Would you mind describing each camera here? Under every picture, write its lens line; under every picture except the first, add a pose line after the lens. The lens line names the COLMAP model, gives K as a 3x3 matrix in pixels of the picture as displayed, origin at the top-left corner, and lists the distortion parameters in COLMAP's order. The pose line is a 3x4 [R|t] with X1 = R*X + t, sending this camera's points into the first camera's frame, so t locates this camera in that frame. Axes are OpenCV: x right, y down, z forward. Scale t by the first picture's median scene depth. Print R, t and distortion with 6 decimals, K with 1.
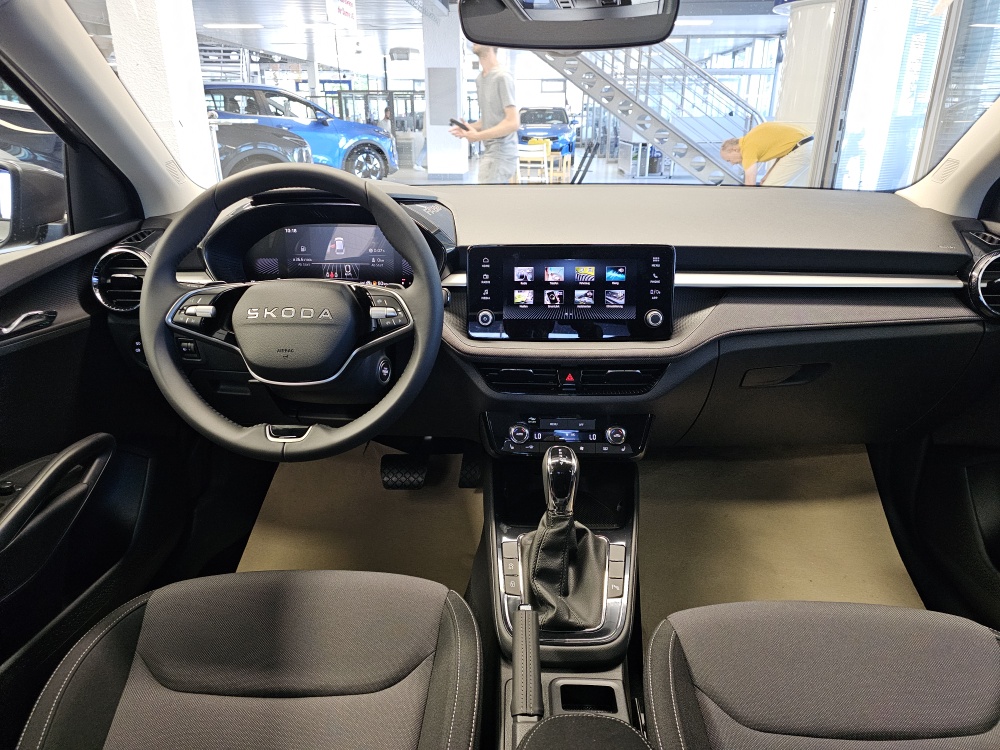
lens RADIAL K [[666.5, 0, 500.0], [0, 666.5, 375.0], [0, 0, 1]] dist [0.031799, -0.001283]
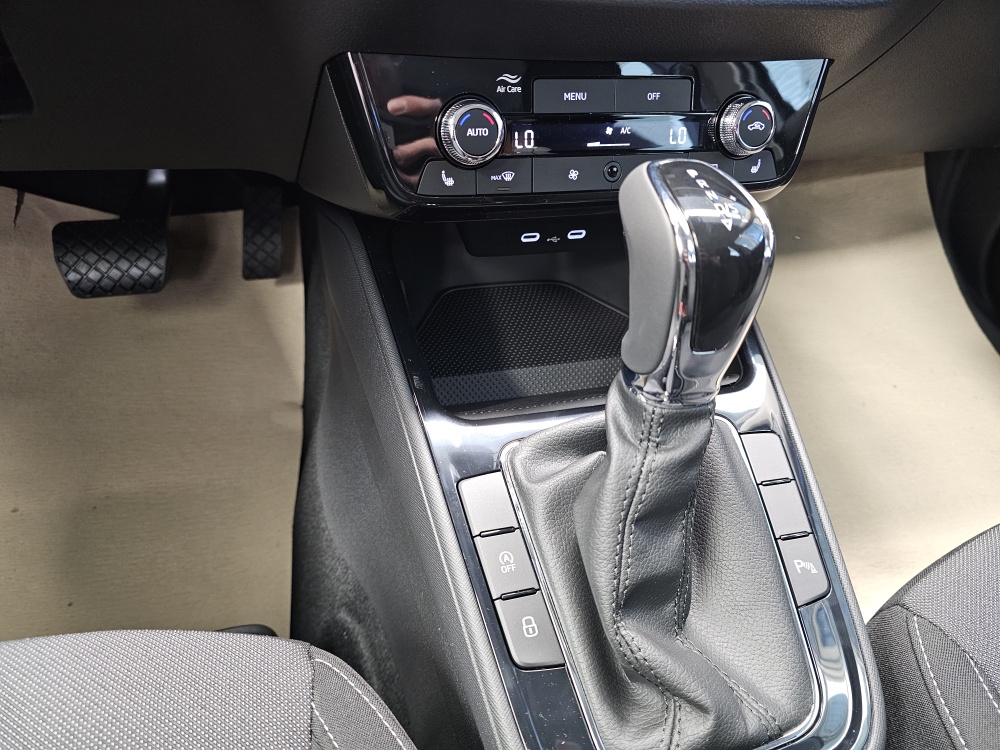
lens RADIAL K [[684.3, 0, 498.4], [0, 684.3, 372.1], [0, 0, 1]] dist [0.024325, -0.043278]
pose [[0.944262, -0.132616, 0.301300, -0.062087], [0.016934, 0.933622, 0.357858, 0.072302], [-0.328758, -0.332810, 0.883830, 0.627233]]
